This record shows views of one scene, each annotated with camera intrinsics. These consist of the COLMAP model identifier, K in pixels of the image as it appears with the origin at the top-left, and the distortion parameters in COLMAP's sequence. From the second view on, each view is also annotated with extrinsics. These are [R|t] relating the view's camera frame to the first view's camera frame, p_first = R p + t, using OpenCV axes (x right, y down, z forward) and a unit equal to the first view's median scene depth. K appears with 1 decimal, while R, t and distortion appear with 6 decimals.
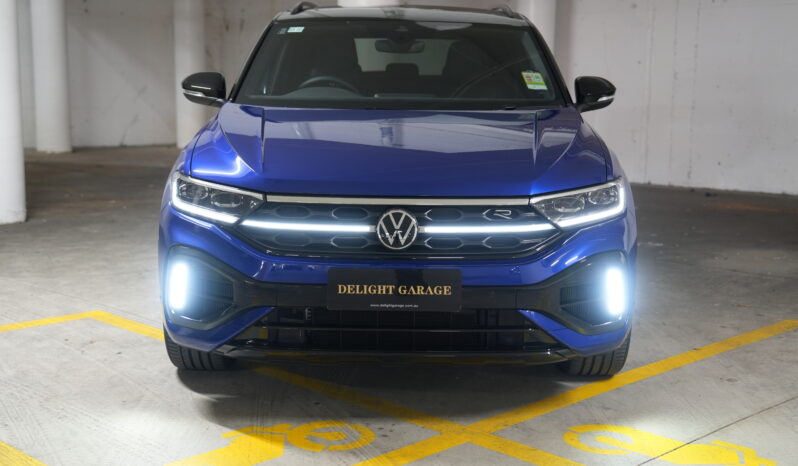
lens RADIAL K [[1105.4, 0, 399.6], [0, 1105.4, 256.6], [0, 0, 1]] dist [0.153502, 0.006699]
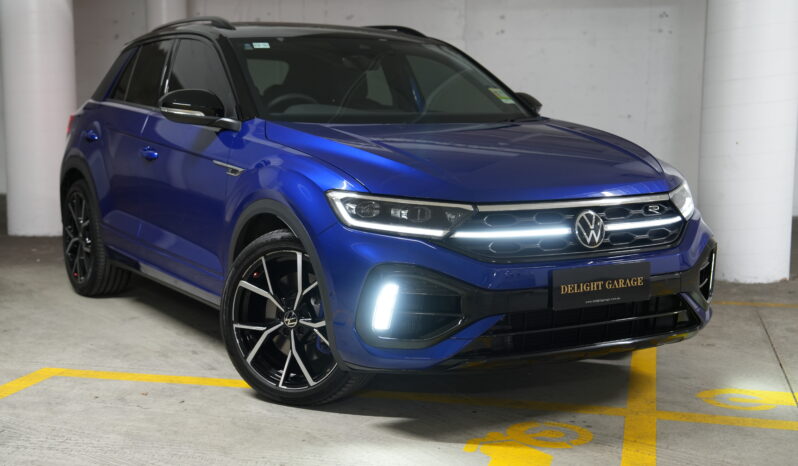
lens RADIAL K [[1117.2, 0, 401.9], [0, 1117.2, 245.4], [0, 0, 1]] dist [0.153283, -0.003015]
pose [[0.852728, -0.075958, 0.516803, -0.708779], [0.095207, 0.995399, -0.010791, -0.014614], [-0.513606, 0.058405, 0.856036, 0.168351]]
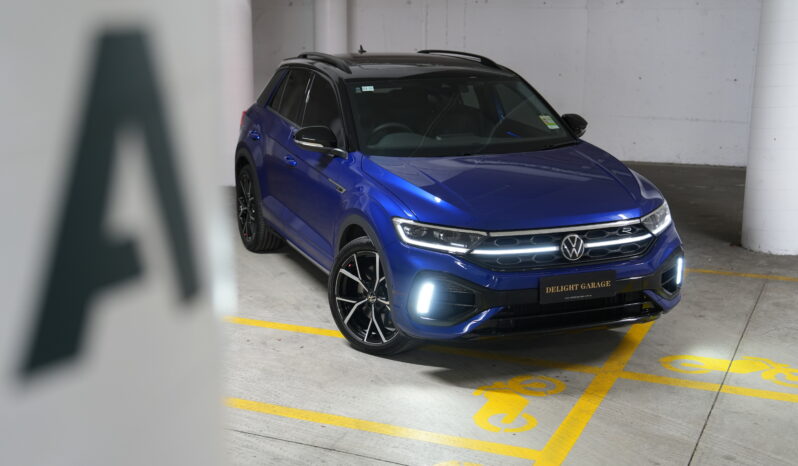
lens RADIAL K [[1105.4, 0, 399.6], [0, 1105.4, 256.6], [0, 0, 1]] dist [0.153502, 0.006699]
pose [[0.928212, -0.096261, 0.359382, -0.775179], [0.072589, 0.994242, 0.078827, -0.149710], [-0.364901, -0.047082, 0.929855, -0.346246]]
